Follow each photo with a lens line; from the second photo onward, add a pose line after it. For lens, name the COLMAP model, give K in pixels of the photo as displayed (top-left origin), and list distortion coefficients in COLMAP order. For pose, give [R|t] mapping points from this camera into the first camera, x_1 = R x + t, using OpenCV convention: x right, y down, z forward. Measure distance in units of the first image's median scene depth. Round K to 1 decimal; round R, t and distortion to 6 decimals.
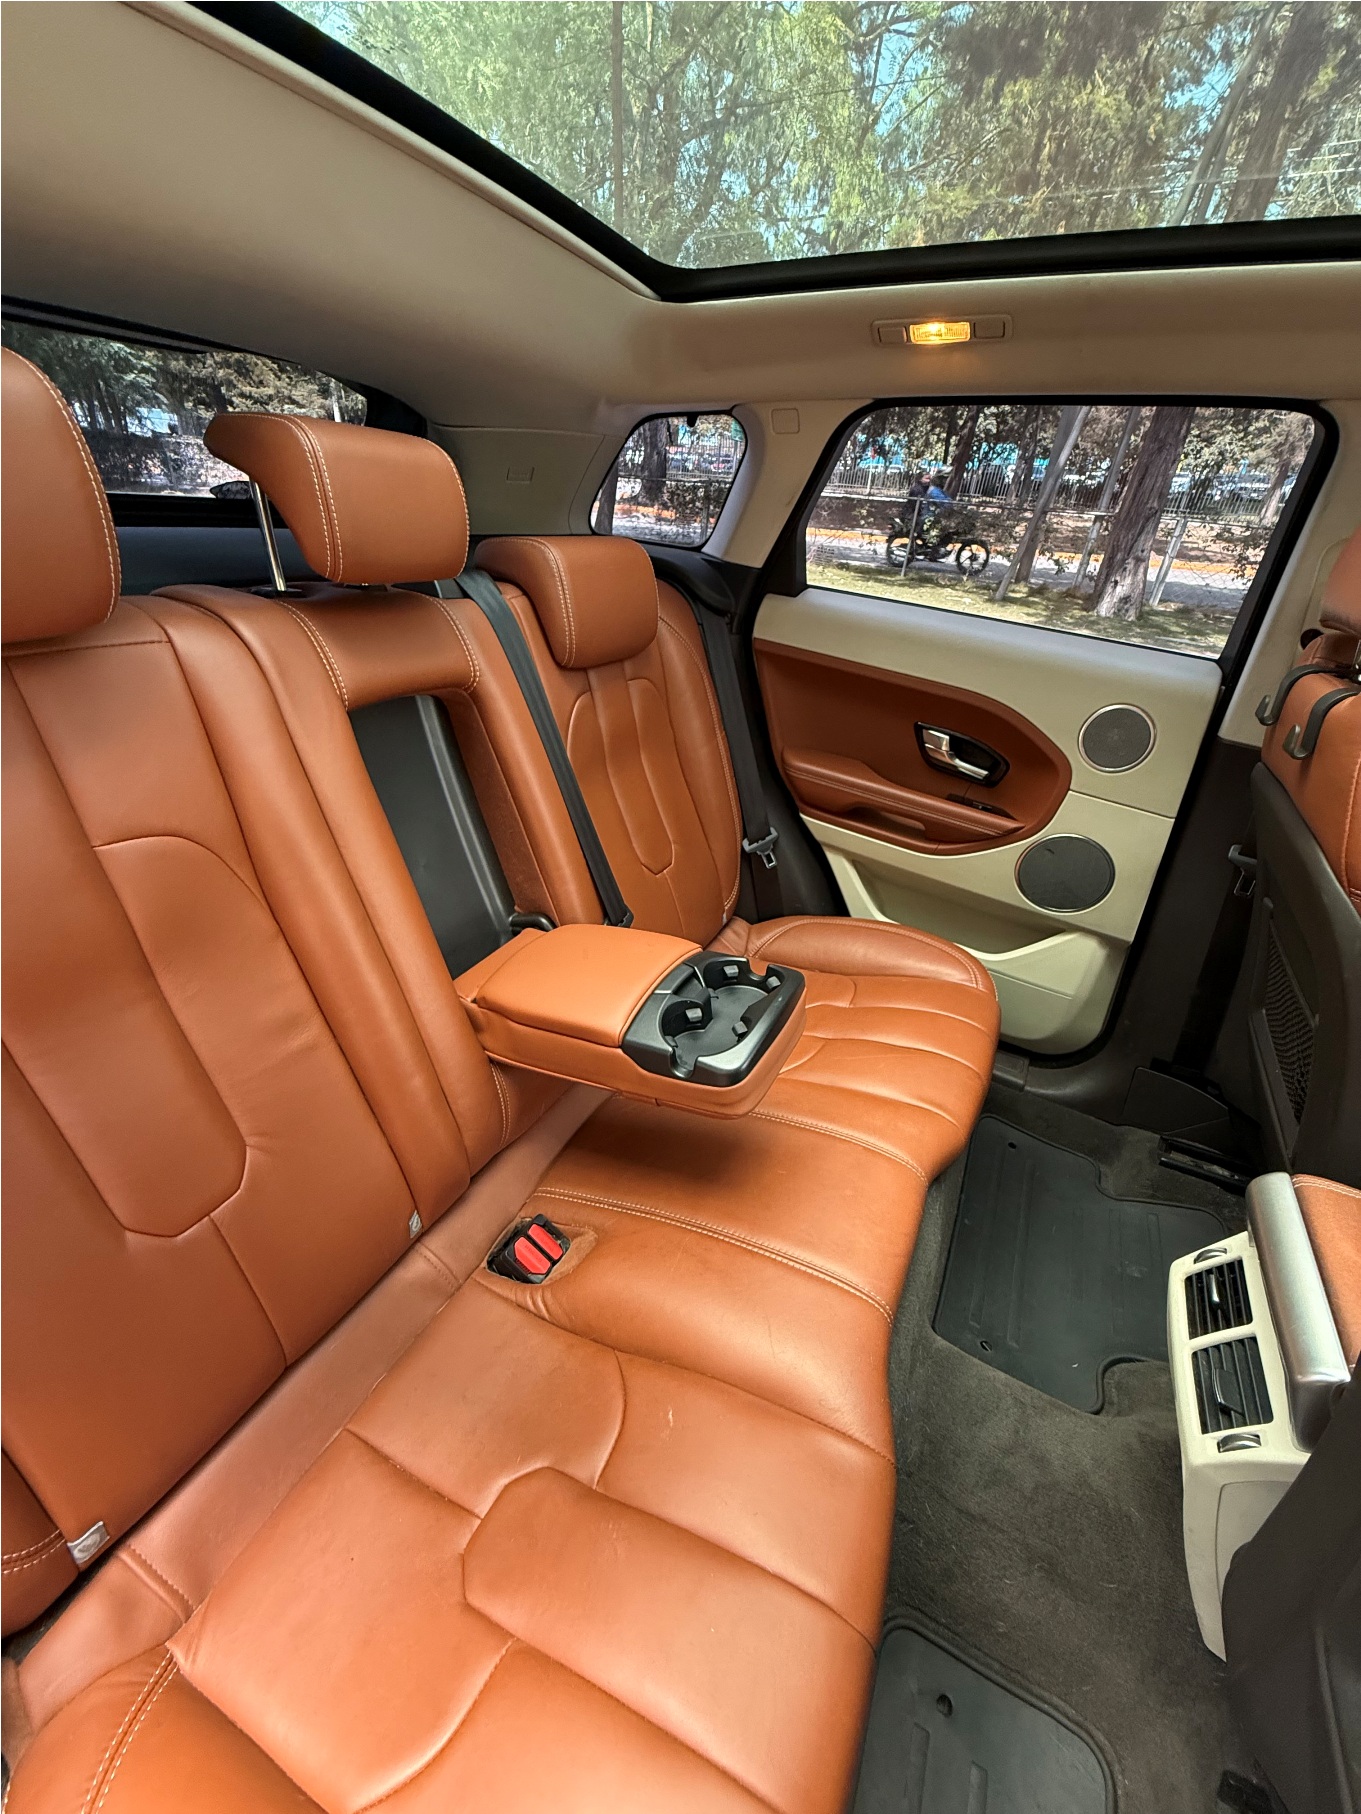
lens RADIAL K [[730.2, 0, 678.6], [0, 730.2, 904.2], [0, 0, 1]] dist [0.000977, 0.000396]
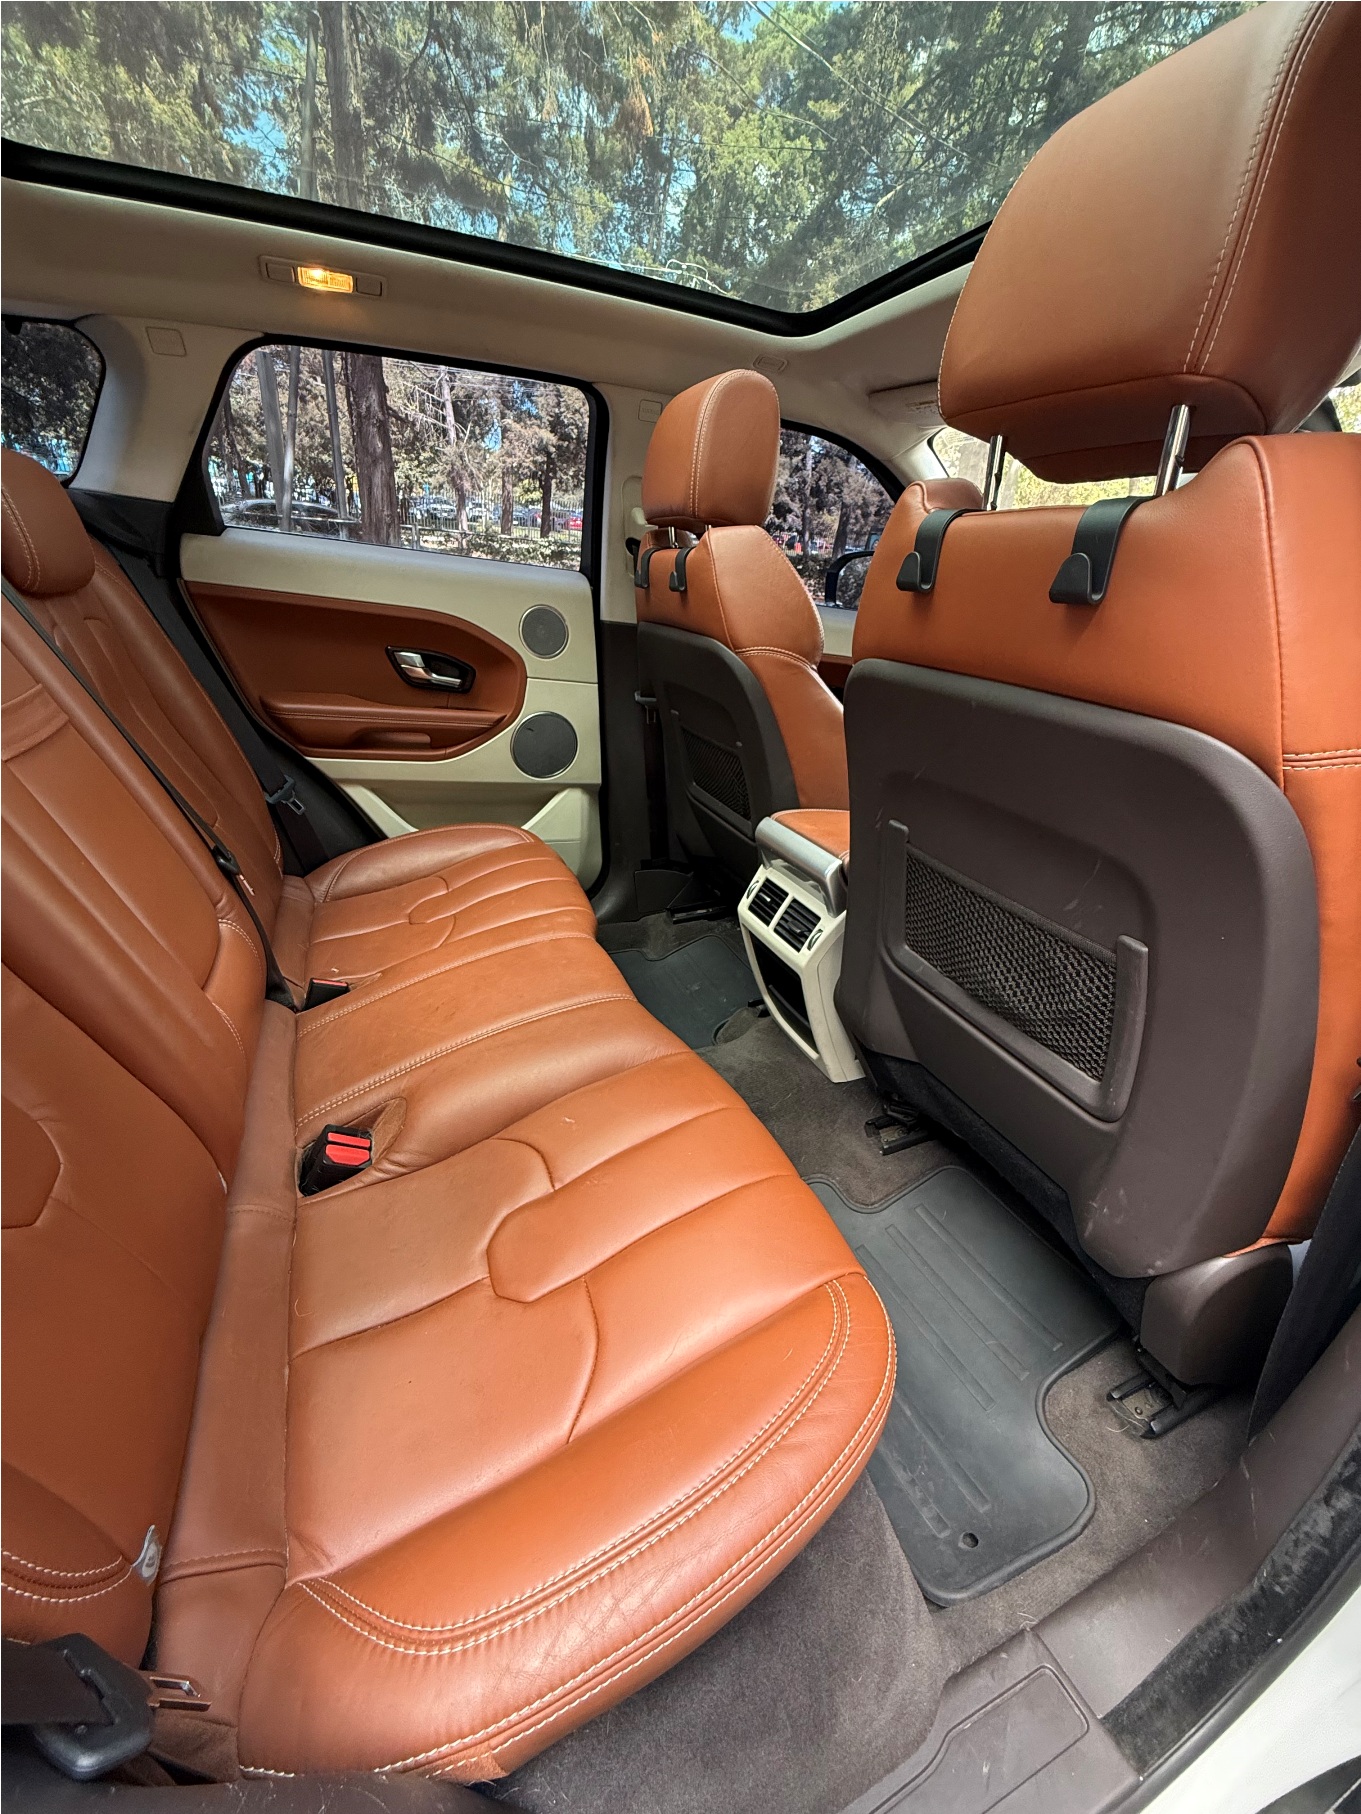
lens RADIAL K [[730.2, 0, 681.0], [0, 730.2, 906.8], [0, 0, 1]] dist [0.000977, 0.000396]
pose [[0.634340, -0.351909, 0.688311, -0.305215], [0.363585, 0.921567, 0.136089, 0.131593], [-0.682216, 0.163933, 0.712536, -0.039481]]
